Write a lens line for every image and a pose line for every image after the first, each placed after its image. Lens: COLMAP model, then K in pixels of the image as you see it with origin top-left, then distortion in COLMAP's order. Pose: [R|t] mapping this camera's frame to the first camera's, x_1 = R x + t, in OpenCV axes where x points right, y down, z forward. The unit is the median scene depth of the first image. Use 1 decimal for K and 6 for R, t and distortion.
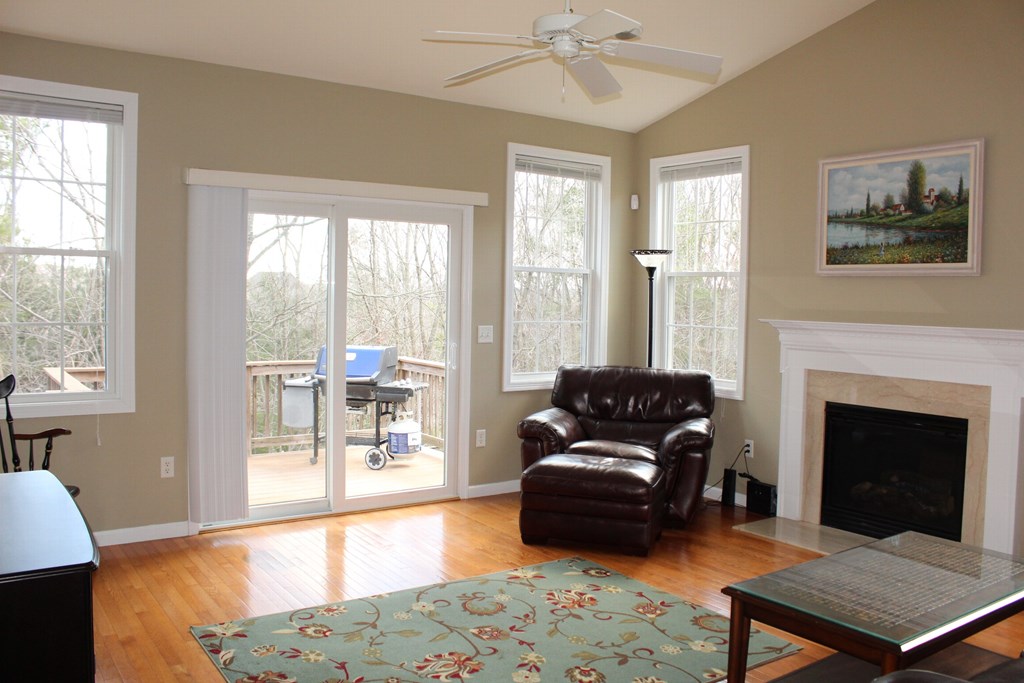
lens RADIAL K [[854.9, 0, 499.2], [0, 854.9, 333.6], [0, 0, 1]] dist [-0.172588, 0.142786]
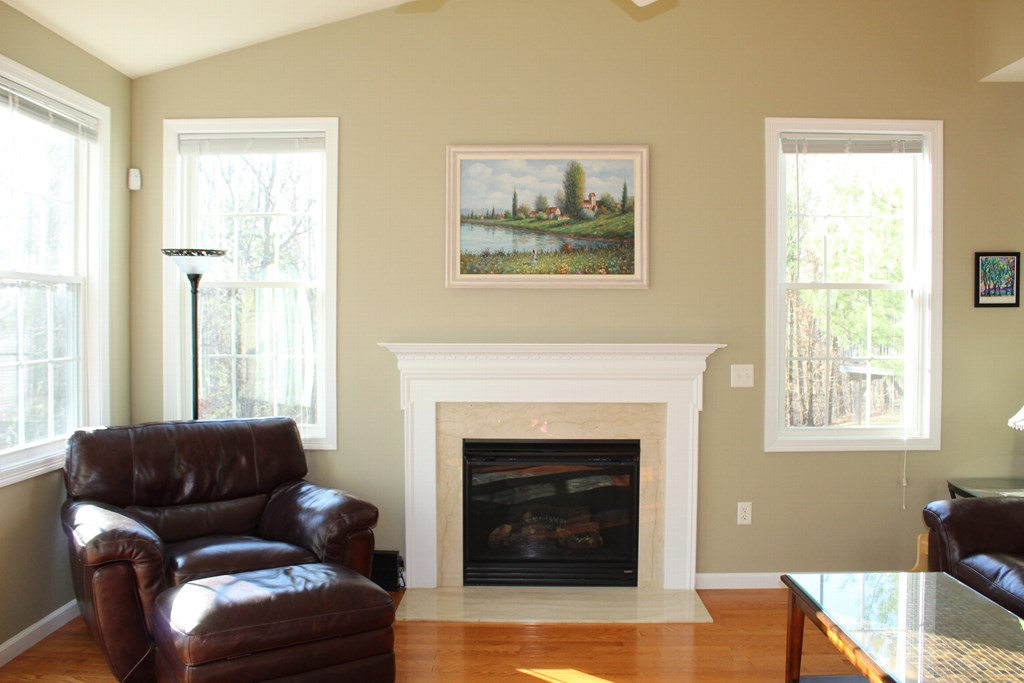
lens RADIAL K [[854.9, 0, 507.6], [0, 854.9, 324.5], [0, 0, 1]] dist [-0.172588, 0.142786]
pose [[0.580311, -0.025563, 0.813994, -0.274450], [0.044551, 0.999007, -0.000387, -0.030517], [-0.813176, 0.036489, 0.580873, 0.477313]]
